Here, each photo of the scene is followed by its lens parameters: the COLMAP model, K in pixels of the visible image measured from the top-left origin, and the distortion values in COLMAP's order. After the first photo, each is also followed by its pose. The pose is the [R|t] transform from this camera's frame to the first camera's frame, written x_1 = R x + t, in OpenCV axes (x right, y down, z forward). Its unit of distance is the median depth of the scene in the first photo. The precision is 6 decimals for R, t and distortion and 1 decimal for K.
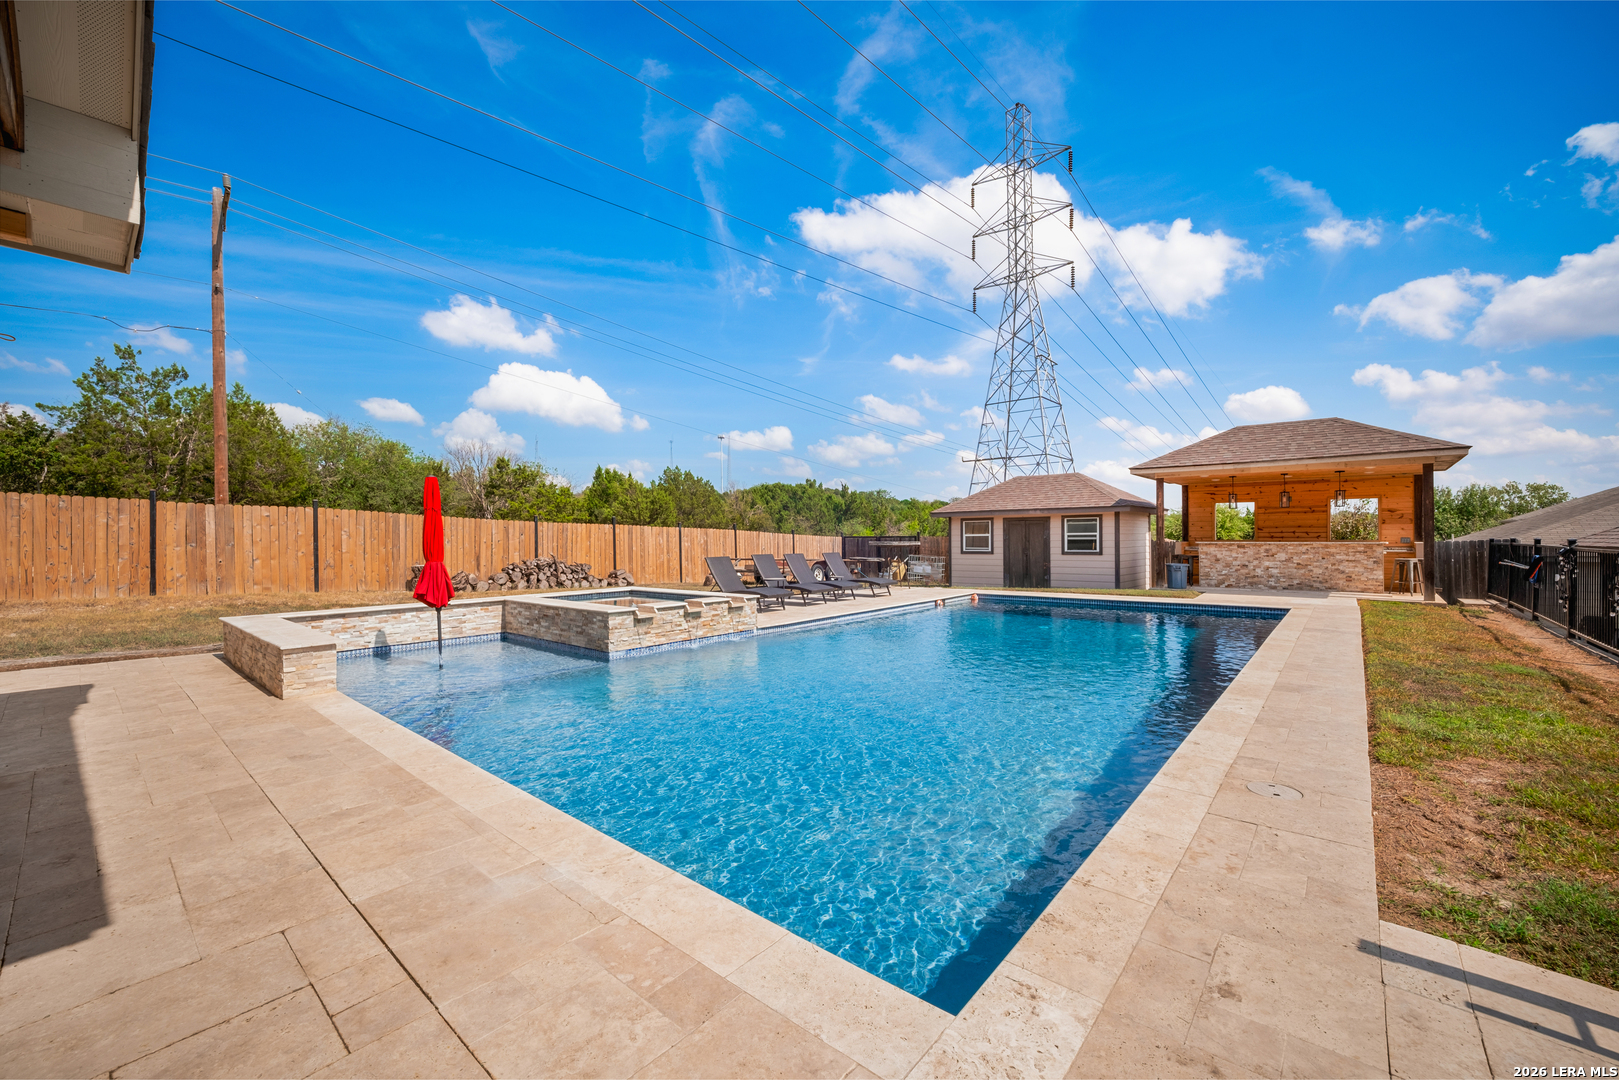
lens RADIAL K [[651.8, 0, 809.5], [0, 651.8, 540.0], [0, 0, 1]] dist [-0.031423, 0.009378]
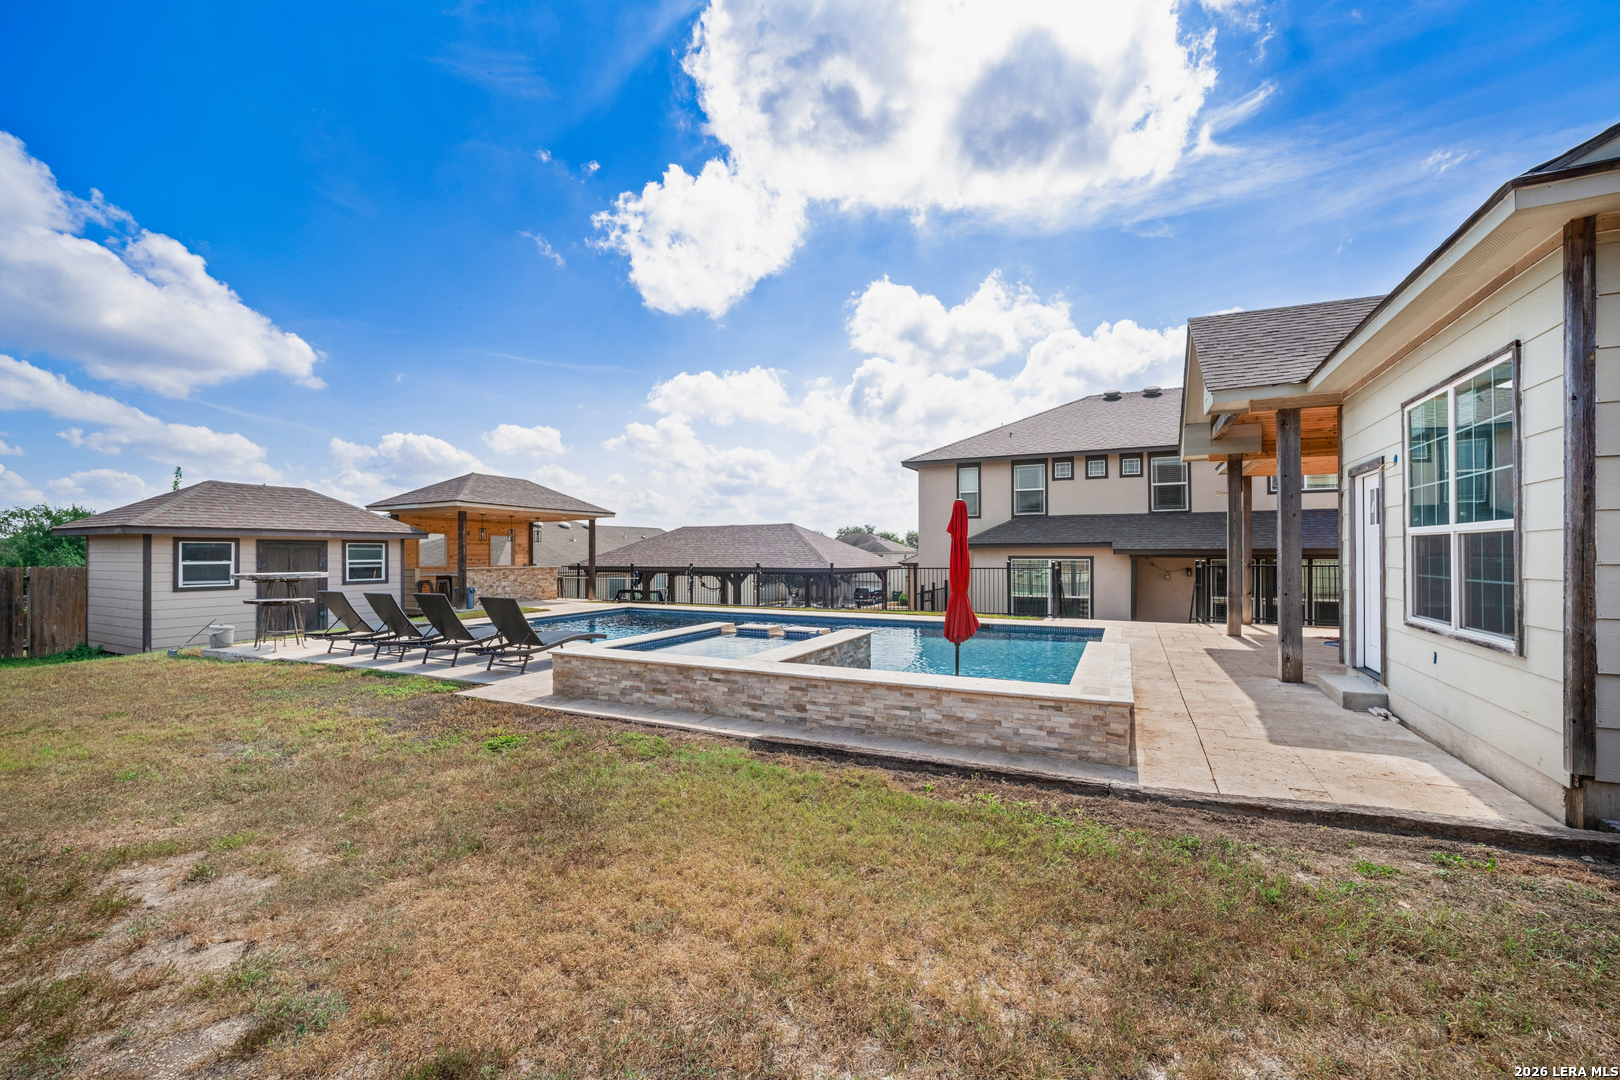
lens RADIAL K [[668.9, 0, 805.6], [0, 668.9, 535.5], [0, 0, 1]] dist [-0.010324, -0.000196]
pose [[-0.253157, 0.038060, 0.966676, -0.612257], [0.014864, 0.999261, -0.035451, -0.002898], [-0.967311, 0.005394, -0.253536, 0.626965]]
